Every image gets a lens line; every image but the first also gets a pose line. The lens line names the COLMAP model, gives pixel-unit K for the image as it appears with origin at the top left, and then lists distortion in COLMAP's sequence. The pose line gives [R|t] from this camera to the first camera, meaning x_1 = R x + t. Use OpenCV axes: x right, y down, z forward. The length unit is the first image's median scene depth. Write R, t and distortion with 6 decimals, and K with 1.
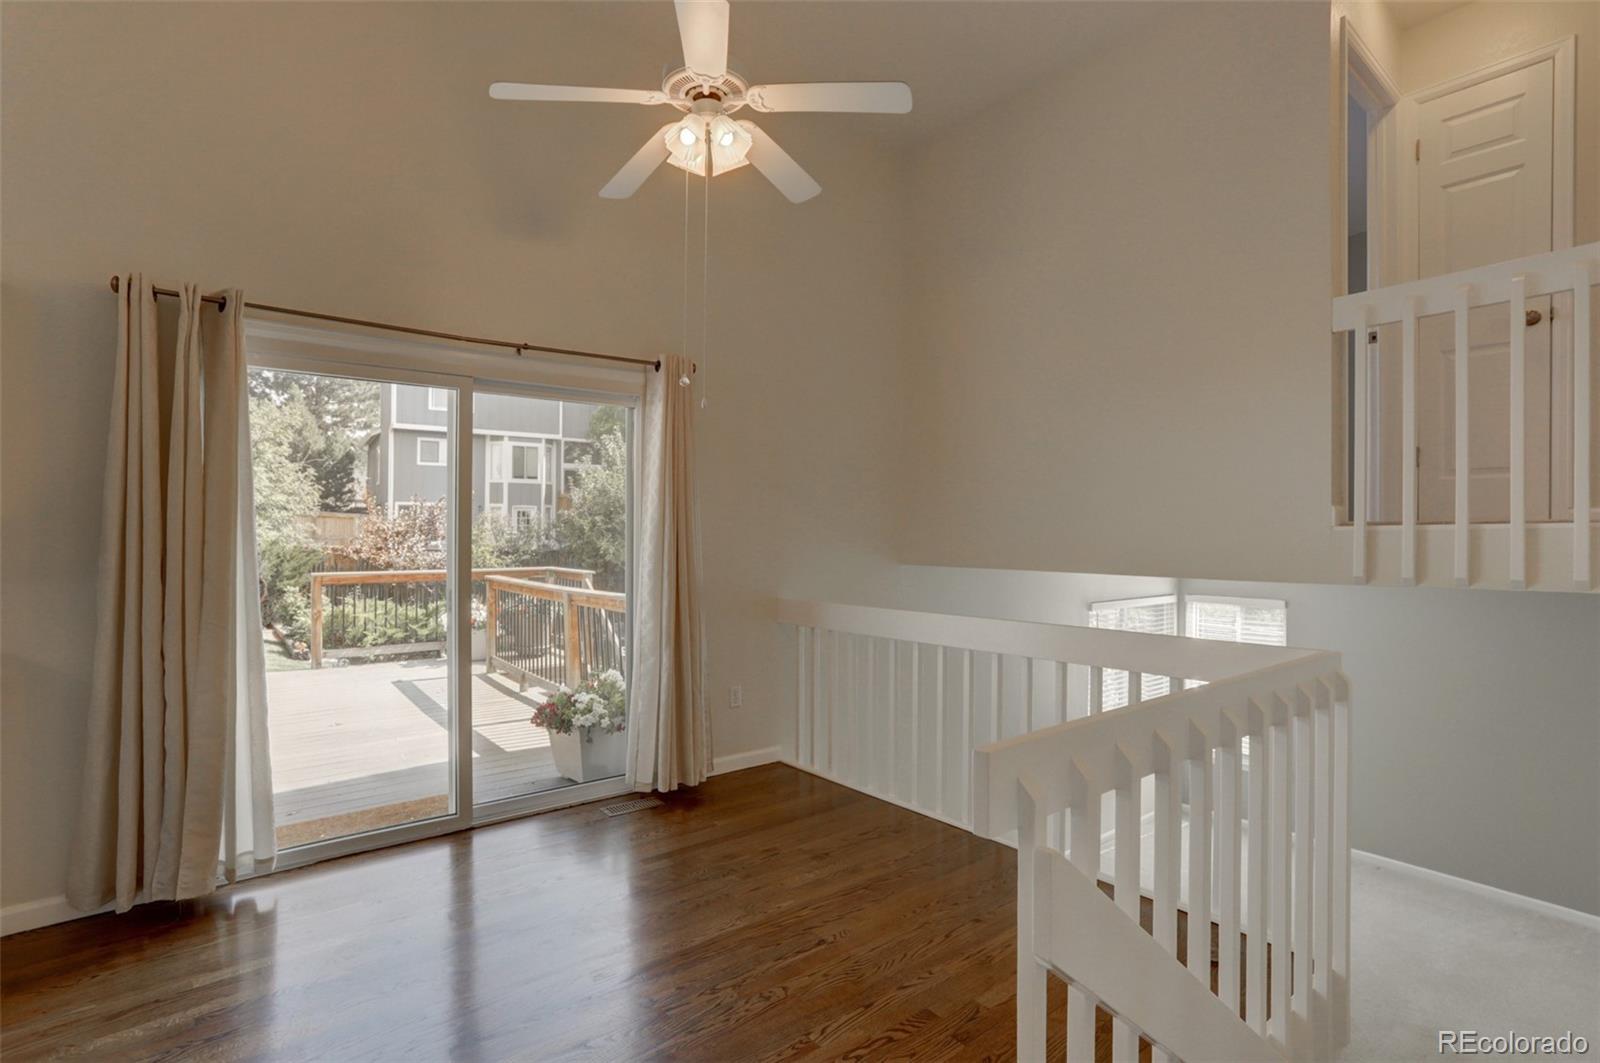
lens RADIAL K [[779.8, 0, 795.1], [0, 779.8, 530.2], [0, 0, 1]] dist [-0.046555, 0.000361]
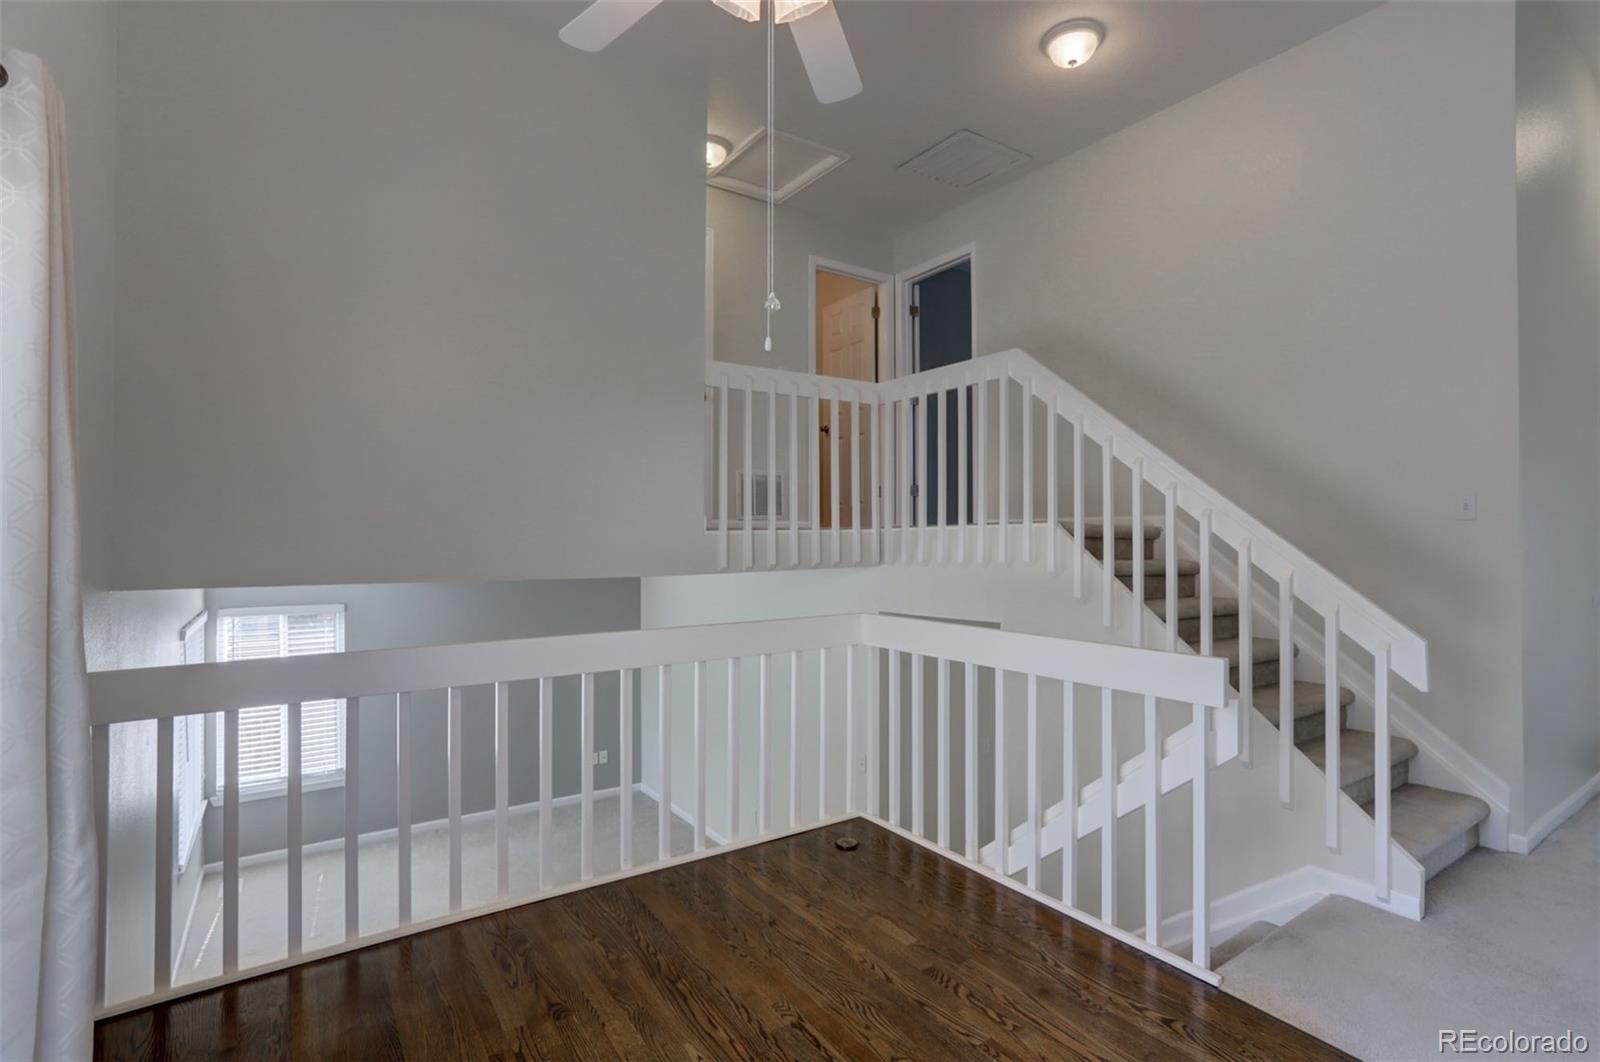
lens RADIAL K [[753.8, 0, 798.5], [0, 753.8, 535.7], [0, 0, 1]] dist [-0.045286, 0.000104]
pose [[0.060463, -0.001691, 0.998169, -0.577880], [0.000678, 0.999998, 0.001653, -0.000093], [-0.998170, 0.000577, 0.060464, 0.715167]]
